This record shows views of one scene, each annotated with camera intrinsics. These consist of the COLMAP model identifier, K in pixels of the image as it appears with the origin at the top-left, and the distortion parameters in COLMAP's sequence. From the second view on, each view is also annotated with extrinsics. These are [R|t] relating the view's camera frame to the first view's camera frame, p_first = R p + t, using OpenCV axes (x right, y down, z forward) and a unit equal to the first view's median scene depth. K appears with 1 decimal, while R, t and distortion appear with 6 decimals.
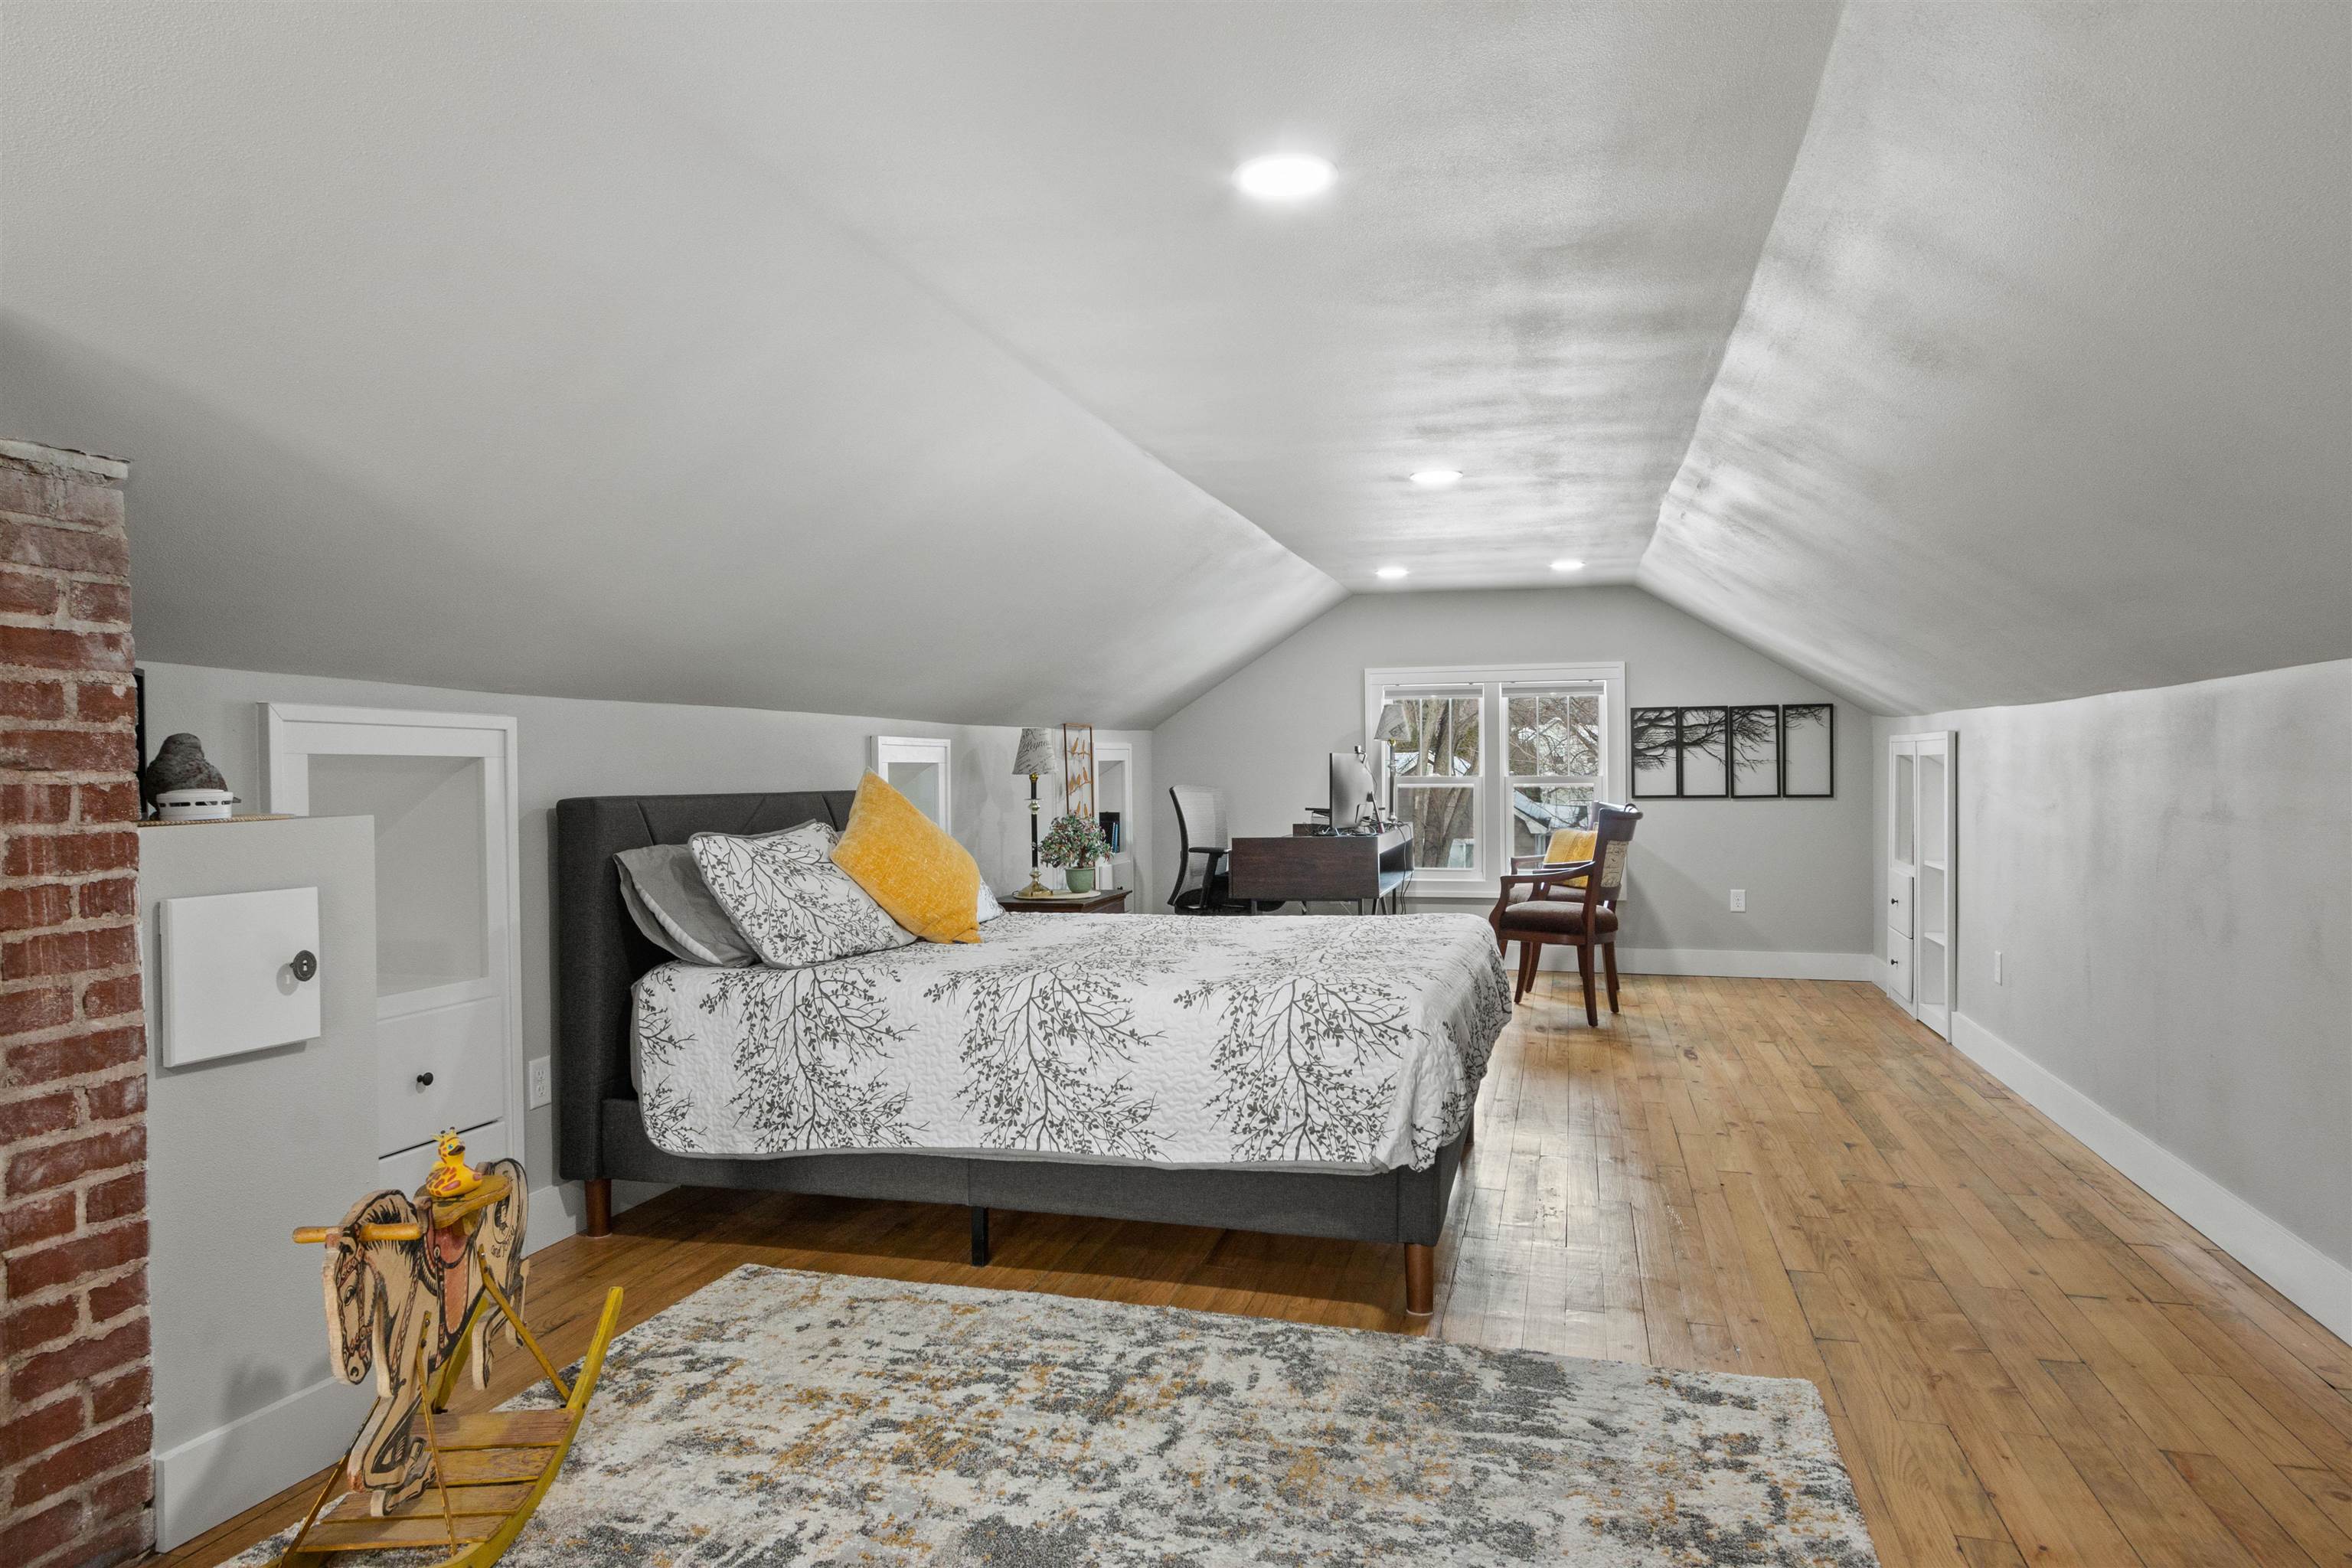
lens RADIAL K [[1462.1, 0, 1169.6], [0, 1462.1, 785.6], [0, 0, 1]] dist [0.009533, 0.000927]
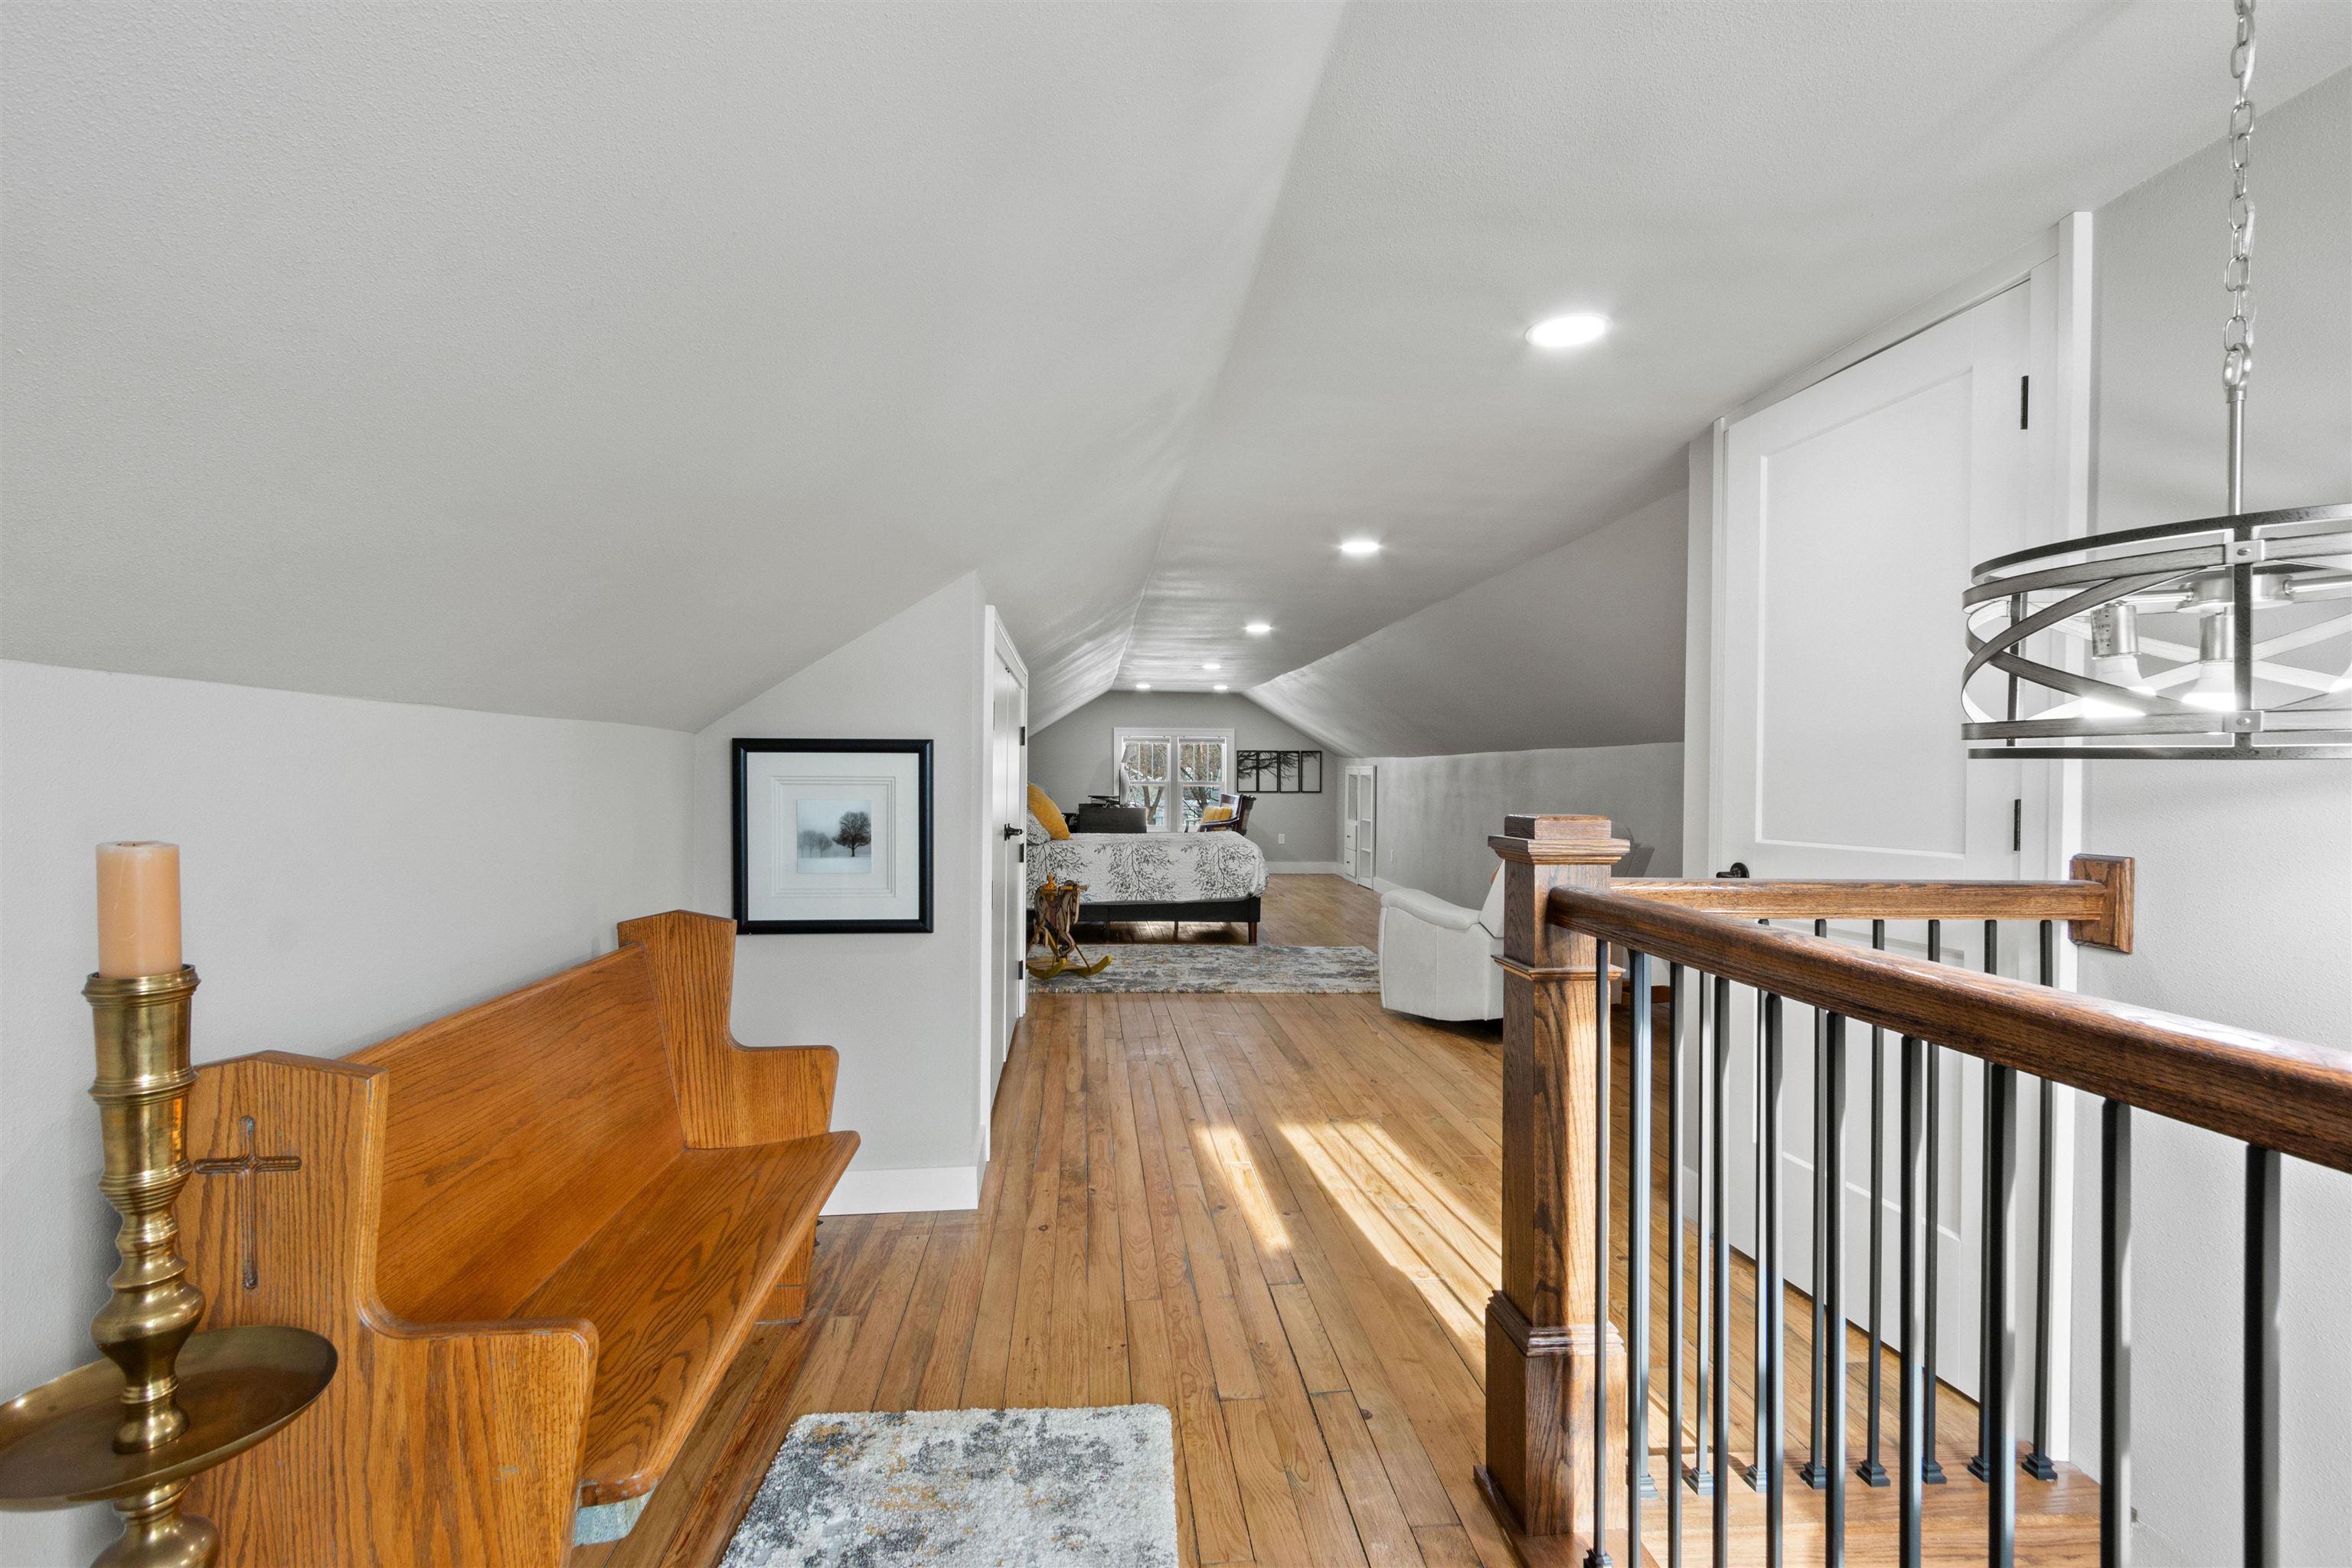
lens RADIAL K [[1132.7, 0, 1179.8], [0, 1132.7, 782.5], [0, 0, 1]] dist [0.013152, -0.000162]
pose [[0.933860, 0.012349, 0.357425, -0.596840], [-0.010463, 0.999919, -0.007210, 0.011472], [-0.357485, 0.002993, 0.933914, -0.879462]]
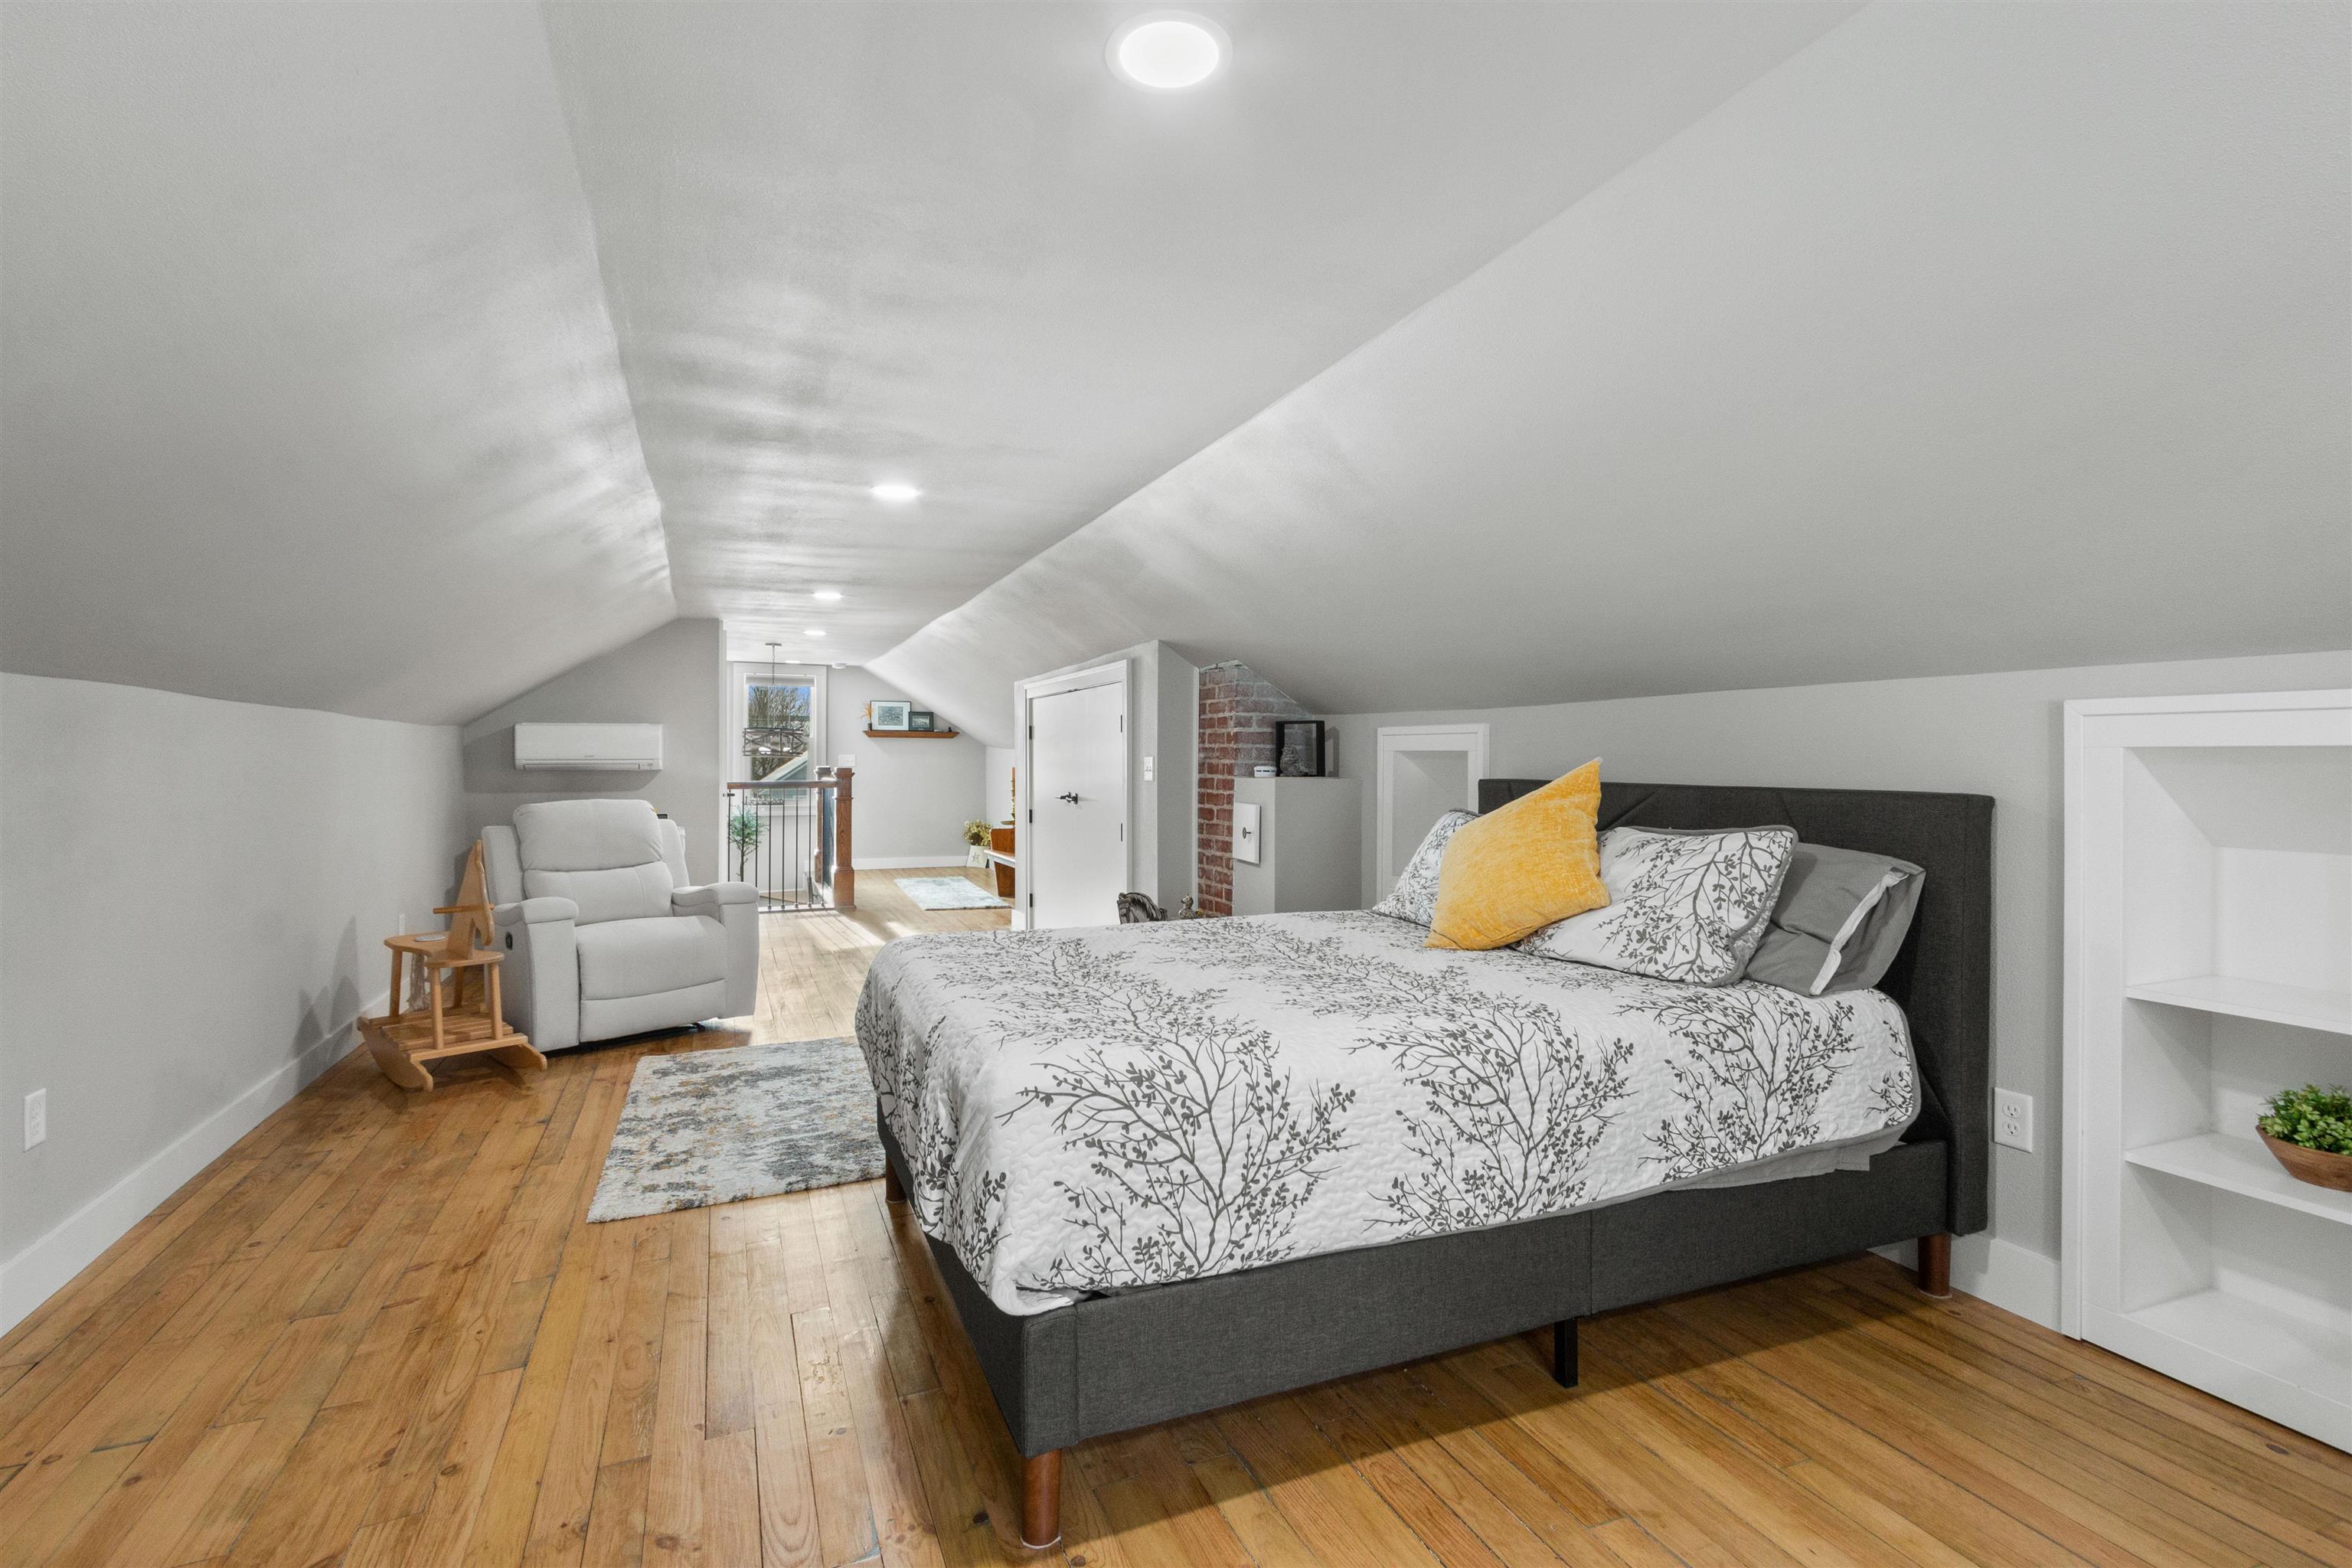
lens RADIAL K [[1132.7, 0, 1177.9], [0, 1132.7, 768.2], [0, 0, 1]] dist [0.013152, -0.000162]
pose [[-0.791668, 0.008378, -0.610894, 0.424686], [-0.005361, 0.999772, 0.020659, -0.024527], [0.610928, 0.019630, -0.791443, 1.418447]]
